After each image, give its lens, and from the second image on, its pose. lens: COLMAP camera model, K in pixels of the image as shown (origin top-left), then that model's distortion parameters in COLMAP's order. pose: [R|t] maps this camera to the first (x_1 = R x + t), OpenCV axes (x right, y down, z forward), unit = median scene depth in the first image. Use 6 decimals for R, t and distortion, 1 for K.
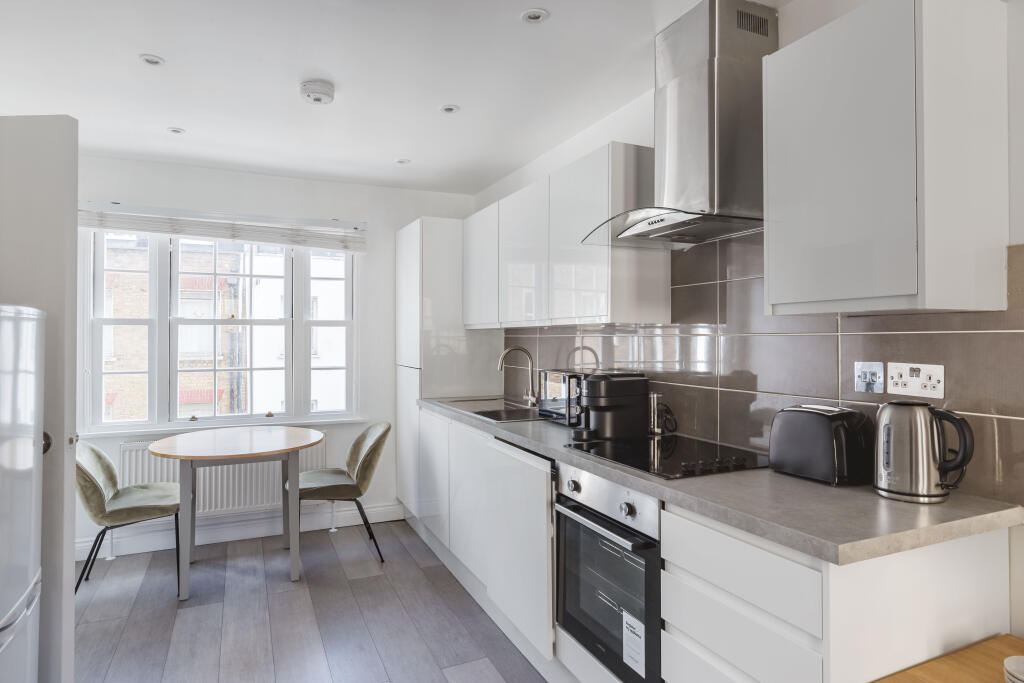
lens RADIAL K [[592.7, 0, 512.0], [0, 592.7, 341.5], [0, 0, 1]] dist [-0.001934, -0.000528]
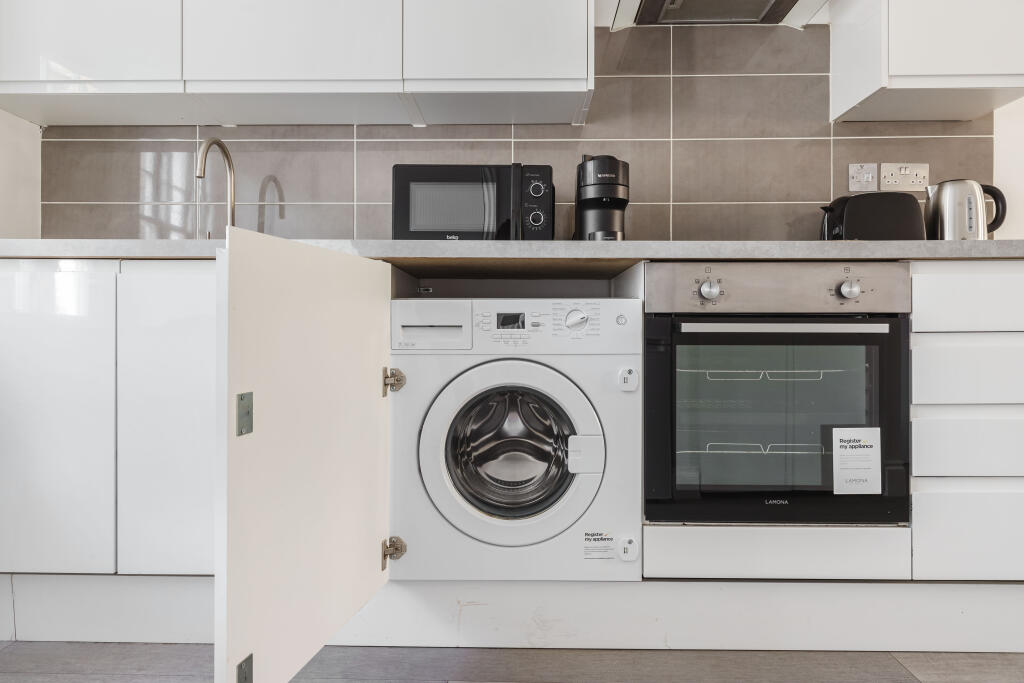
lens RADIAL K [[667.7, 0, 516.4], [0, 667.7, 326.1], [0, 0, 1]] dist [0.009587, -0.000202]
pose [[0.423242, 0.006222, 0.905995, -0.834297], [0.000701, 0.999974, -0.007194, 0.358722], [-0.906016, 0.003680, 0.423227, 1.095329]]
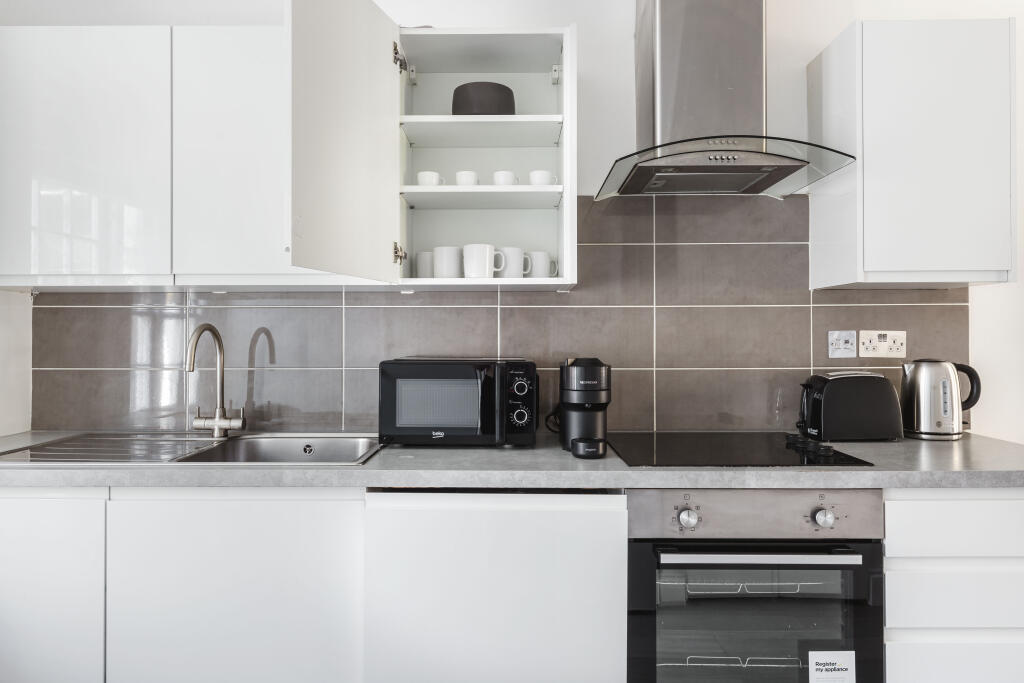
lens RADIAL K [[667.7, 0, 516.4], [0, 667.7, 326.1], [0, 0, 1]] dist [0.009587, -0.000202]
pose [[0.416383, 0.005664, 0.909172, -0.847892], [0.003164, 0.999966, -0.007679, 0.034733], [-0.909184, 0.006074, 0.416351, 1.069334]]
